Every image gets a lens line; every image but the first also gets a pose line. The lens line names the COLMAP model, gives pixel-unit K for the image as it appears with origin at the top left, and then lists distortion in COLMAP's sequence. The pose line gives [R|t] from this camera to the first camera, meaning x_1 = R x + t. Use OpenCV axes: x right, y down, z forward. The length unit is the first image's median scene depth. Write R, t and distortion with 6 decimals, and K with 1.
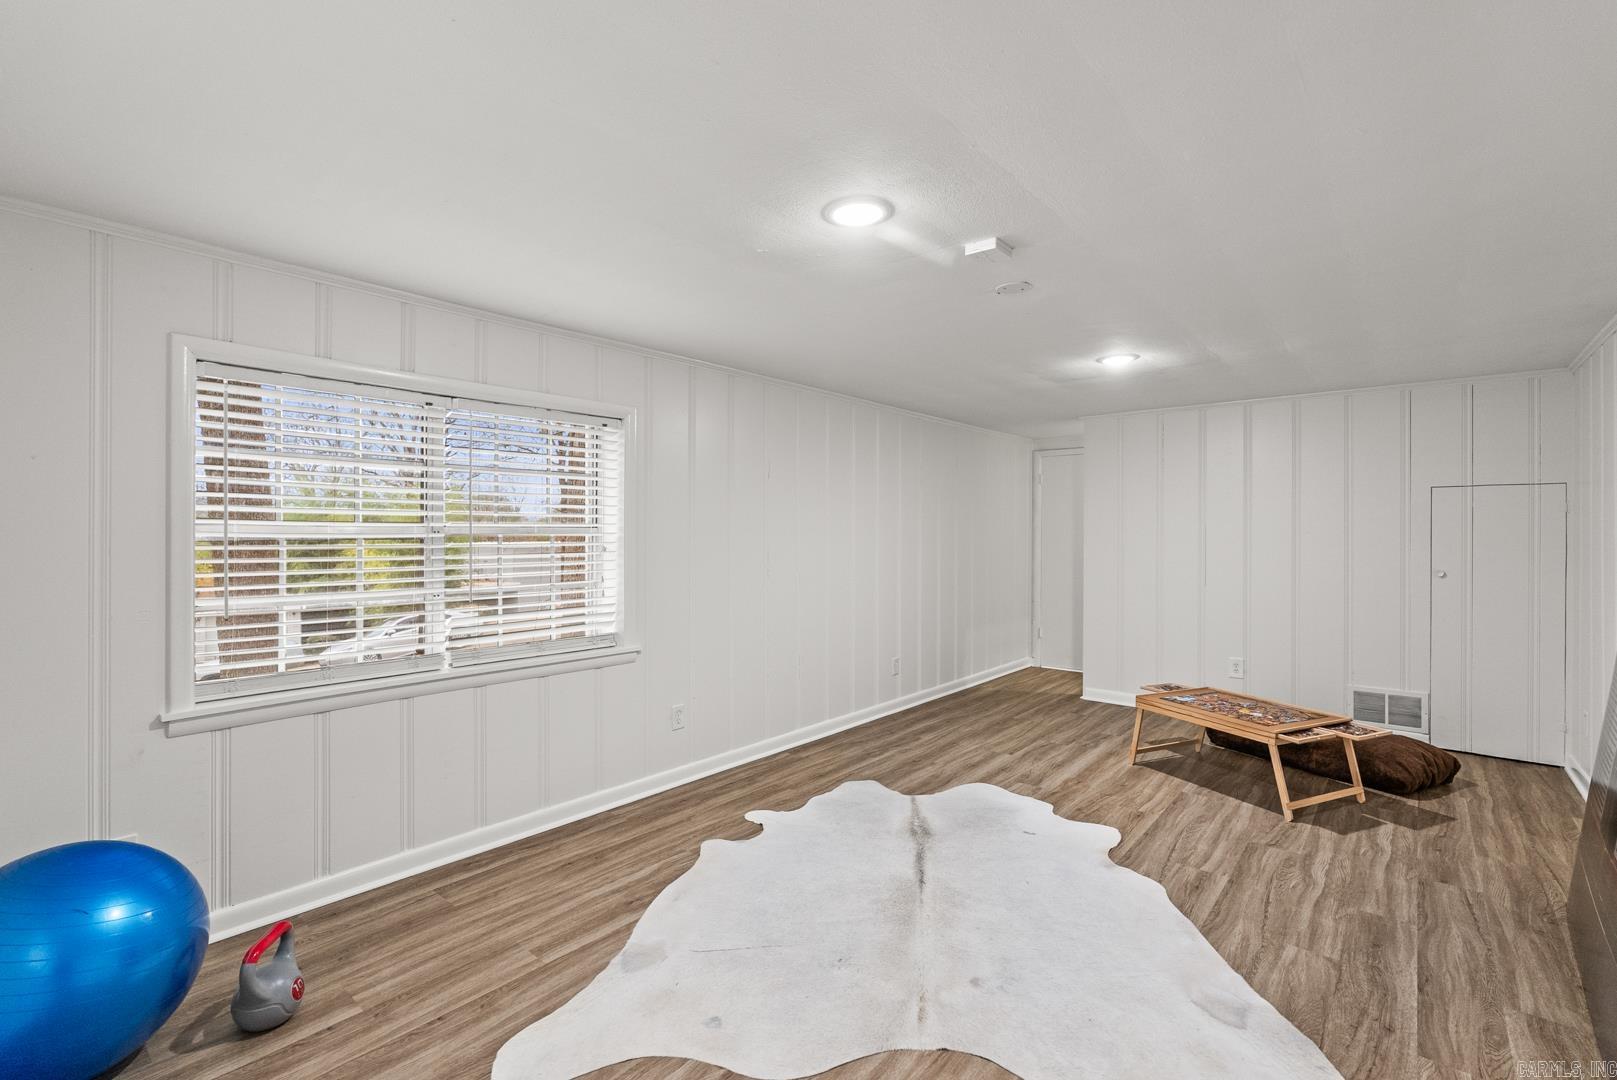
lens RADIAL K [[723.1, 0, 807.8], [0, 723.1, 533.0], [0, 0, 1]] dist [-0.010834, 0.002254]
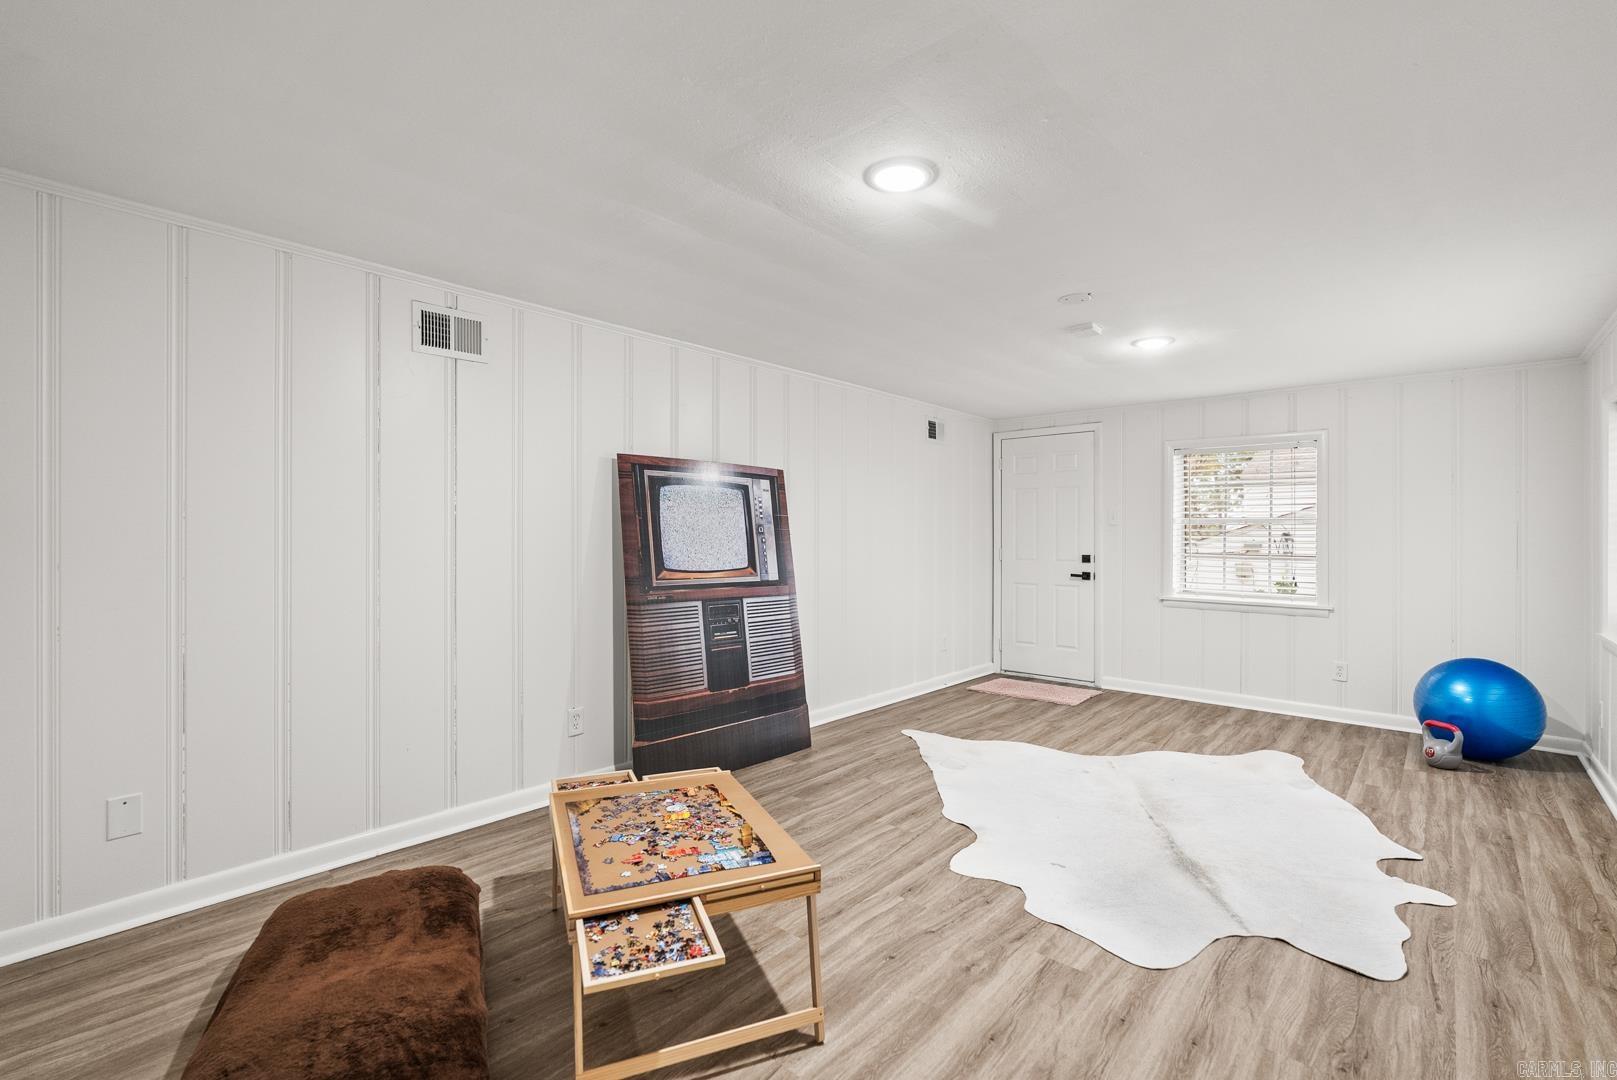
lens RADIAL K [[723.1, 0, 808.7], [0, 723.1, 535.3], [0, 0, 1]] dist [-0.010834, 0.002254]
pose [[-0.999697, -0.007966, 0.023279, 0.591711], [-0.007847, 0.999956, 0.005212, 0.028698], [-0.023320, 0.005028, -0.999715, 1.875637]]
